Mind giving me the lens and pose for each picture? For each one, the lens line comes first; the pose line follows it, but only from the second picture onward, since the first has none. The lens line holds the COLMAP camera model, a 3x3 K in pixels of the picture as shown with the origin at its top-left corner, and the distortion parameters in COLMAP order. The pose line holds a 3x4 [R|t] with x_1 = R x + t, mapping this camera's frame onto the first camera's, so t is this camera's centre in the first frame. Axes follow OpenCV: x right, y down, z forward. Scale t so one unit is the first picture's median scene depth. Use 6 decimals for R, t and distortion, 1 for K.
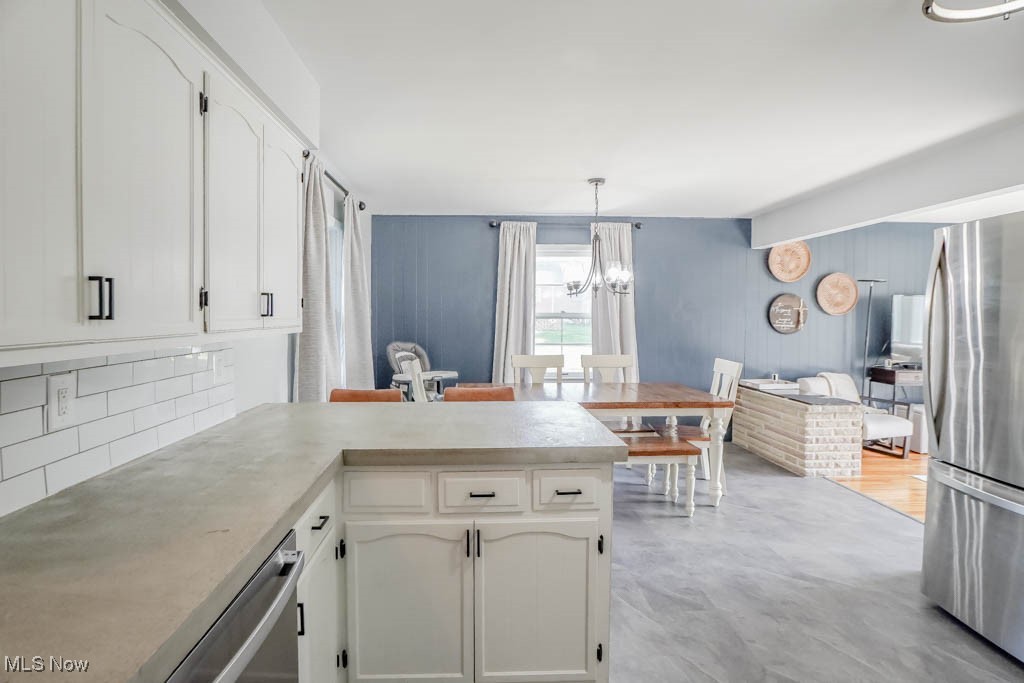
lens RADIAL K [[519.0, 0, 509.8], [0, 519.0, 319.7], [0, 0, 1]] dist [-0.020670, 0.000410]
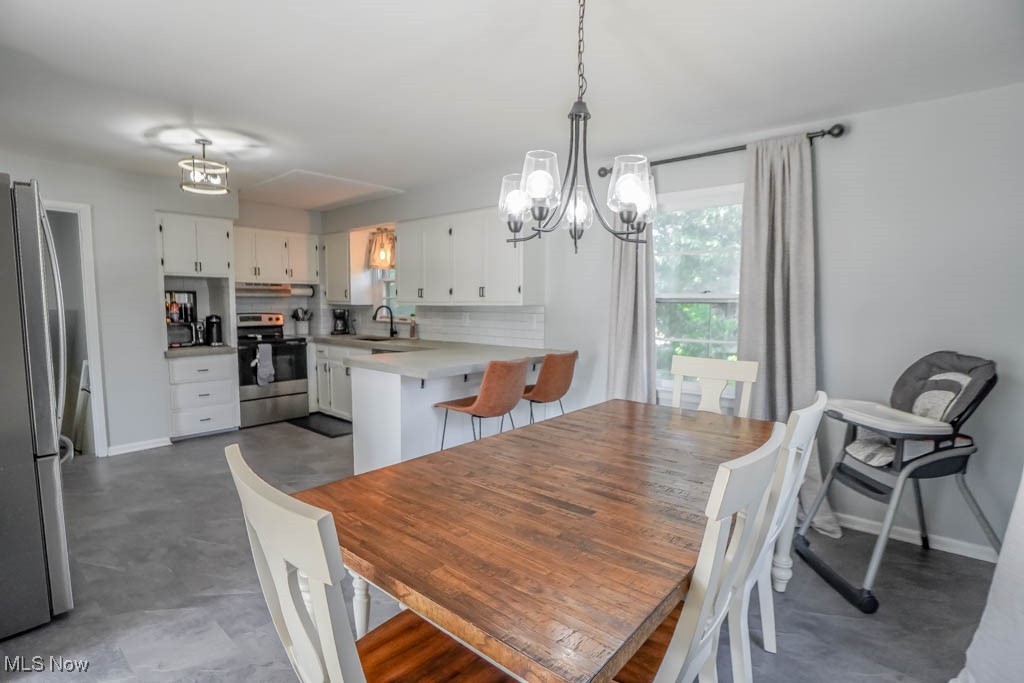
lens RADIAL K [[490.5, 0, 512.0], [0, 490.5, 341.5], [0, 0, 1]] dist [-0.037939, 0.000473]
pose [[-0.697333, 0.056648, -0.714506, 0.690490], [-0.013896, 0.995616, 0.092497, -0.008111], [0.716613, 0.074430, -0.693488, 1.711294]]
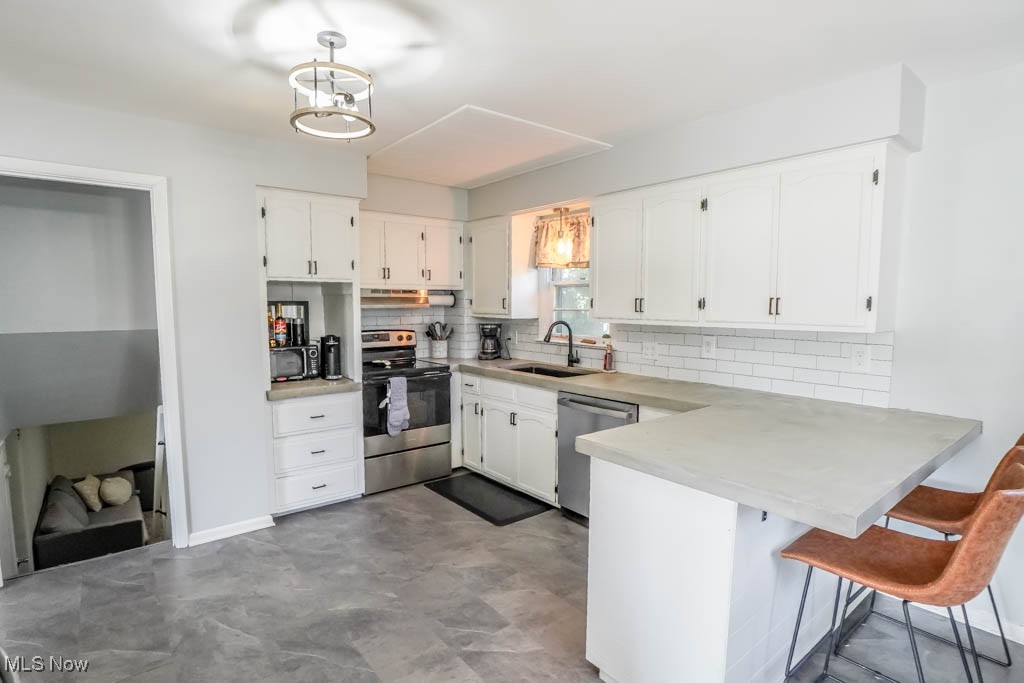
lens RADIAL K [[512.5, 0, 512.0], [0, 512.5, 341.5], [0, 0, 1]] dist [-0.047851, 0.015258]
pose [[-0.816696, 0.046817, -0.575166, 0.566317], [-0.008286, 0.995649, 0.092809, -0.035429], [0.577009, 0.080563, -0.812755, 1.073584]]
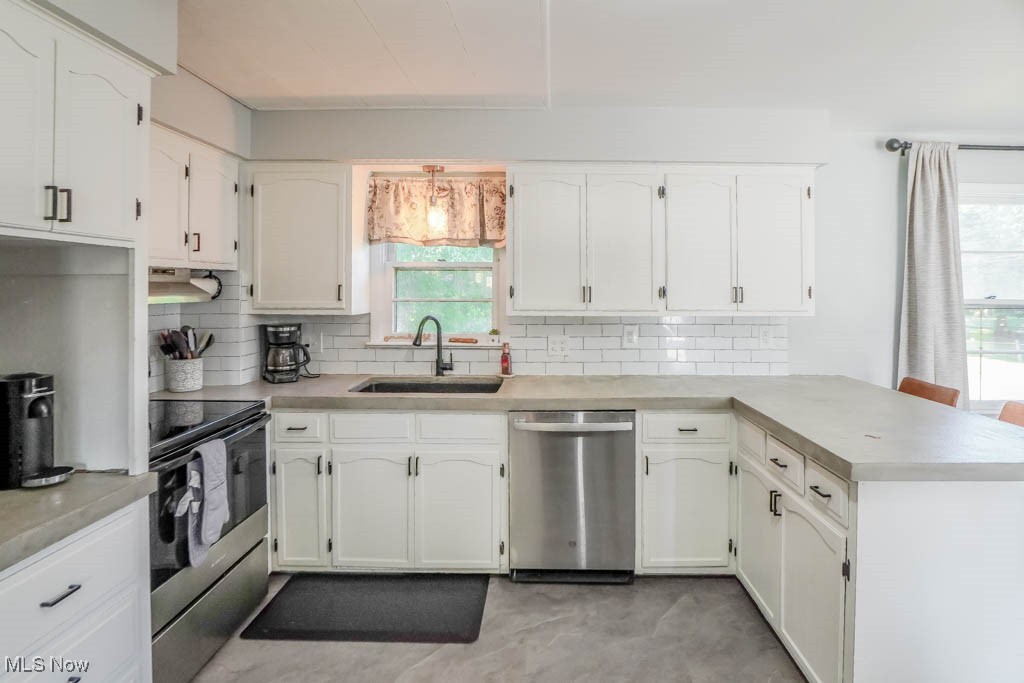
lens RADIAL K [[504.3, 0, 535.2], [0, 504.3, 283.6], [0, 0, 1]] dist [-0.039222, 0.000011]
pose [[-0.065415, -0.005301, -0.997844, 0.652811], [-0.020134, 0.999789, -0.003992, -0.028418], [0.997655, 0.019830, -0.065508, 0.313709]]
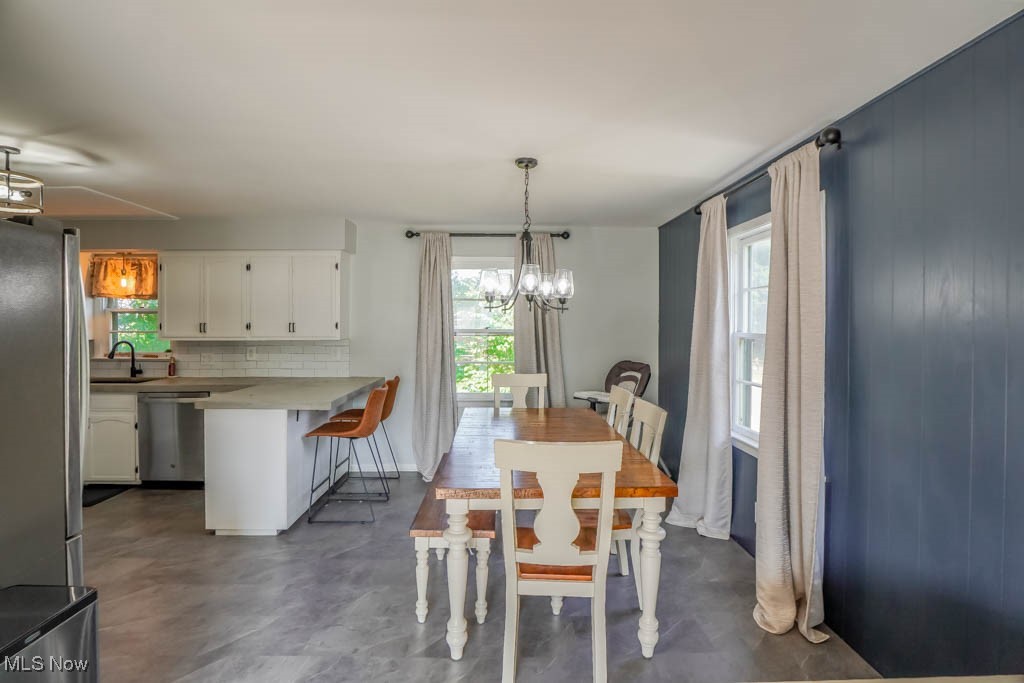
lens RADIAL K [[503.6, 0, 496.4], [0, 503.6, 322.9], [0, 0, 1]] dist [-0.021652, 0.001329]
pose [[-0.056732, 0.003579, -0.998383, 1.242453], [-0.015257, 0.999874, 0.004452, -0.050400], [0.998273, 0.015485, -0.056670, 1.357249]]
